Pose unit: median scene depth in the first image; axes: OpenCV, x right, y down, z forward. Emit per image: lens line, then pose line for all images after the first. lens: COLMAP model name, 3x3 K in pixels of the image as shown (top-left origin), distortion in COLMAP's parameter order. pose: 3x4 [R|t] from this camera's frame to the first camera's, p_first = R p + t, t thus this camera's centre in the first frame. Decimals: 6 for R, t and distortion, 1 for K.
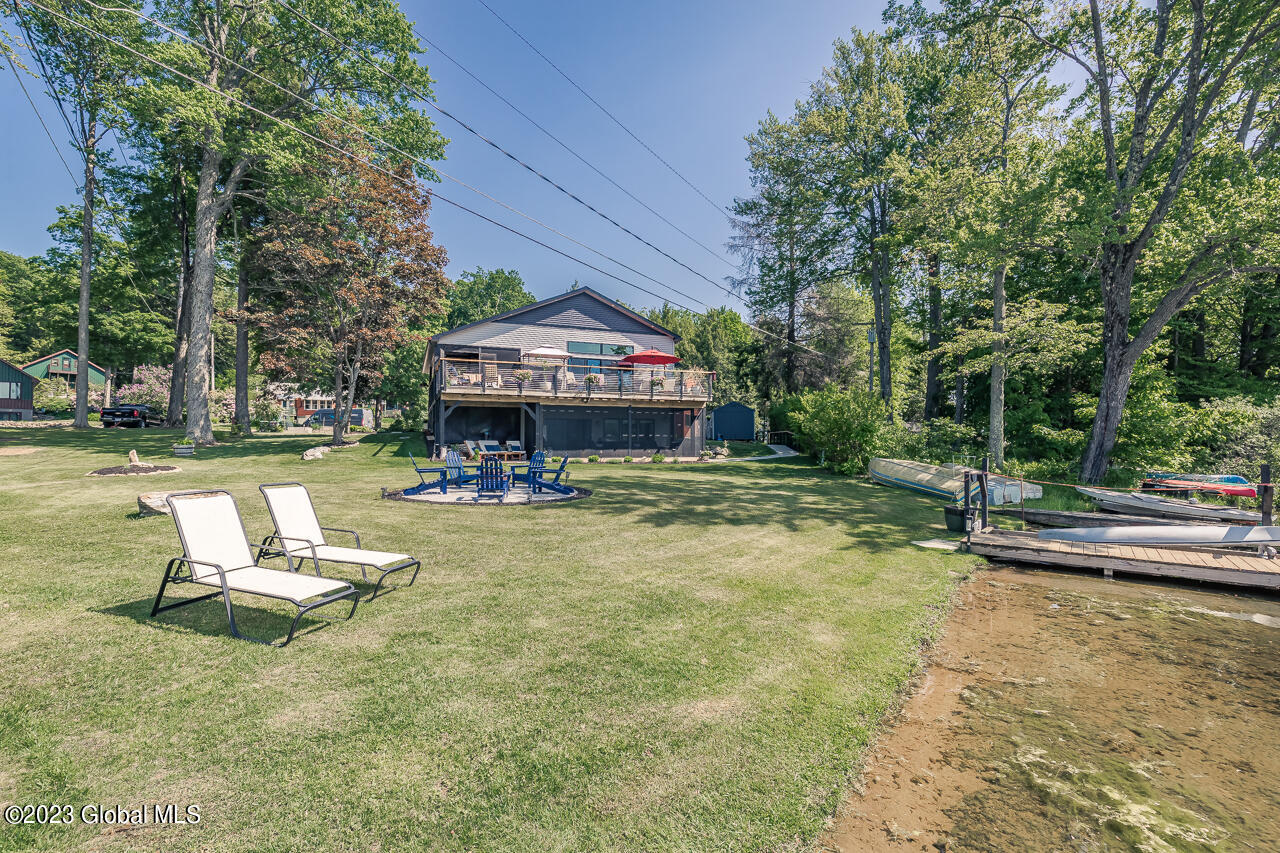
lens RADIAL K [[591.3, 0, 640.0], [0, 591.3, 426.5], [0, 0, 1]] dist [0.014523, 0.000632]
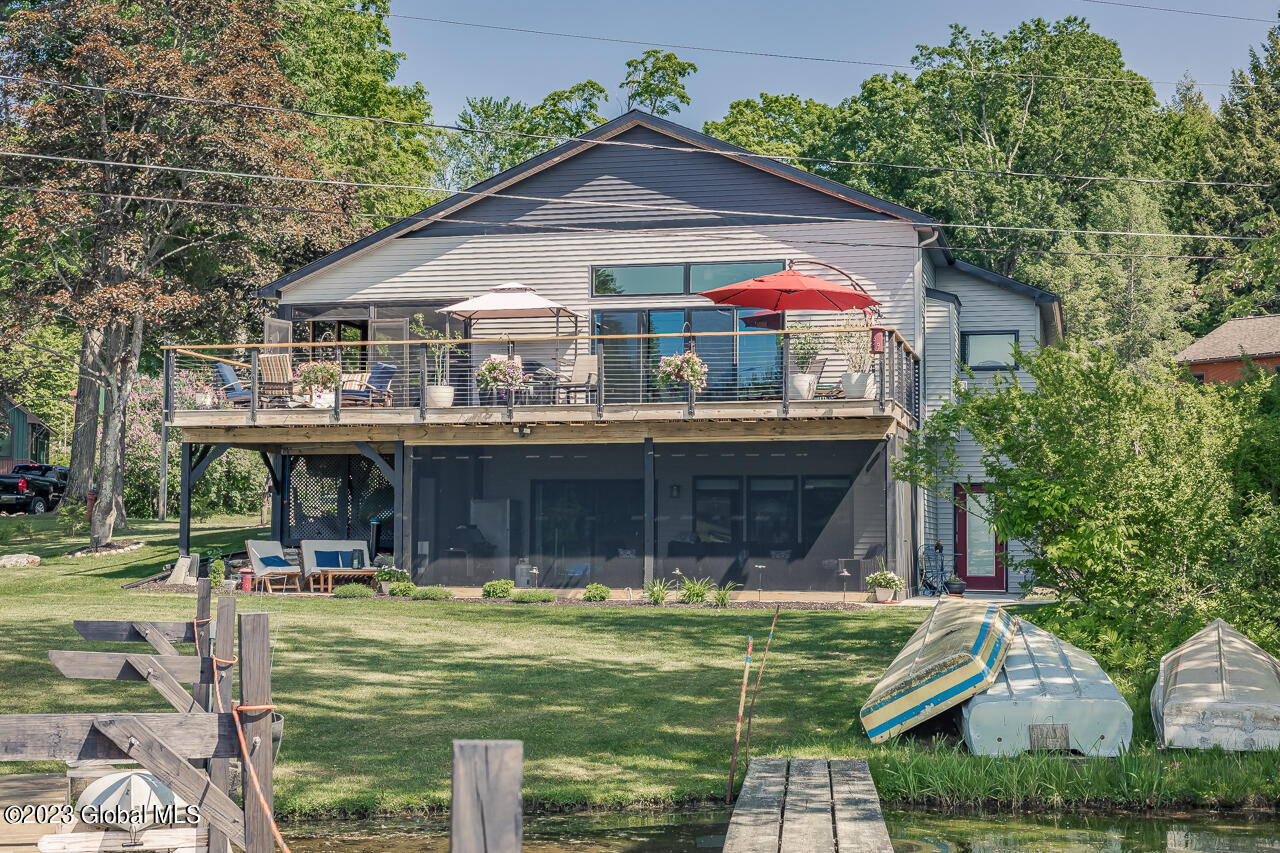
lens RADIAL K [[1880.2, 0, 640.0], [0, 1880.2, 426.5], [0, 0, 1]] dist [0.014617, 0.054447]
pose [[0.818958, -0.032196, -0.572950, 0.557022], [0.013476, 0.999229, -0.036887, -0.002323], [0.573696, 0.022487, 0.818760, 0.063930]]
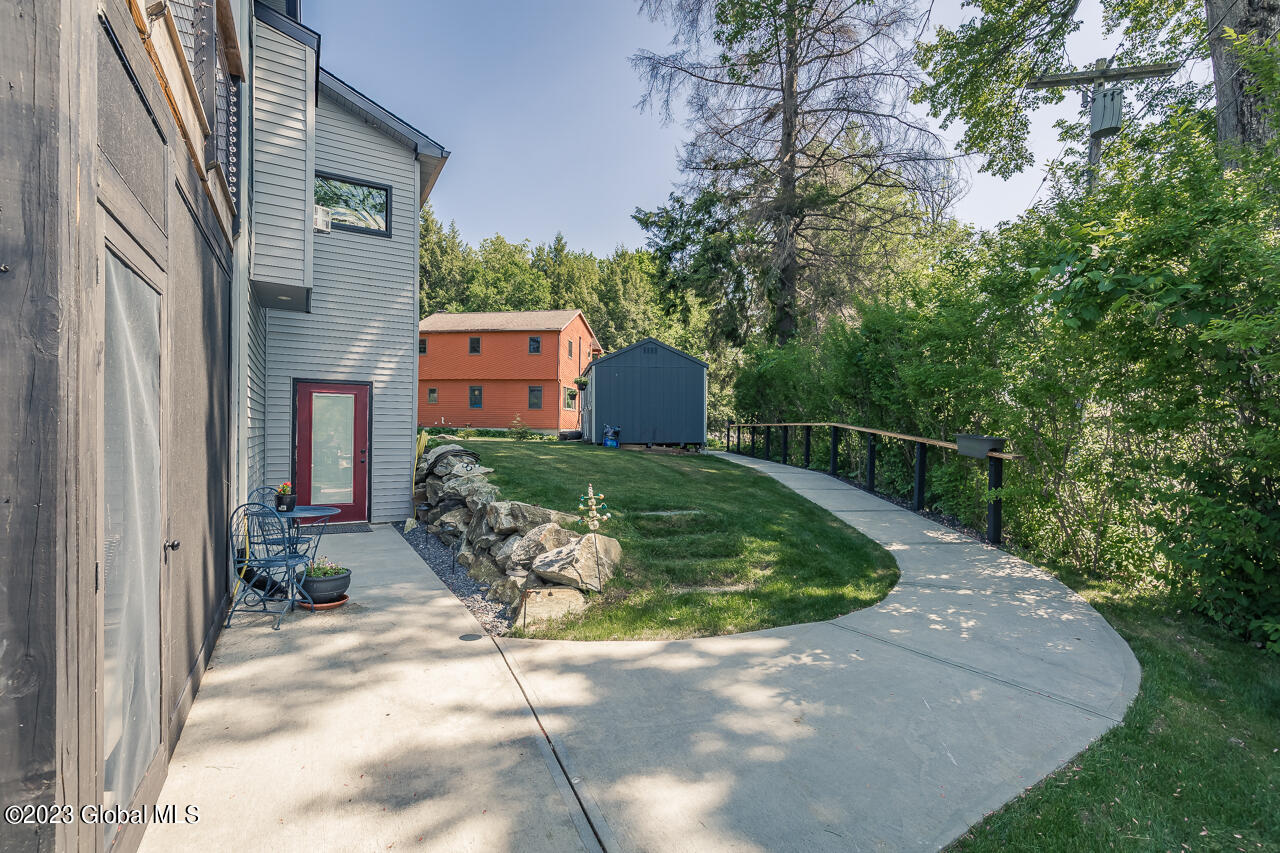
lens RADIAL K [[591.3, 0, 640.0], [0, 591.3, 426.5], [0, 0, 1]] dist [0.014523, 0.000632]
pose [[0.990130, 0.010054, 0.139790, 0.140207], [-0.013443, 0.999638, 0.023325, 0.006239], [-0.139505, -0.024974, 0.989906, 0.893110]]
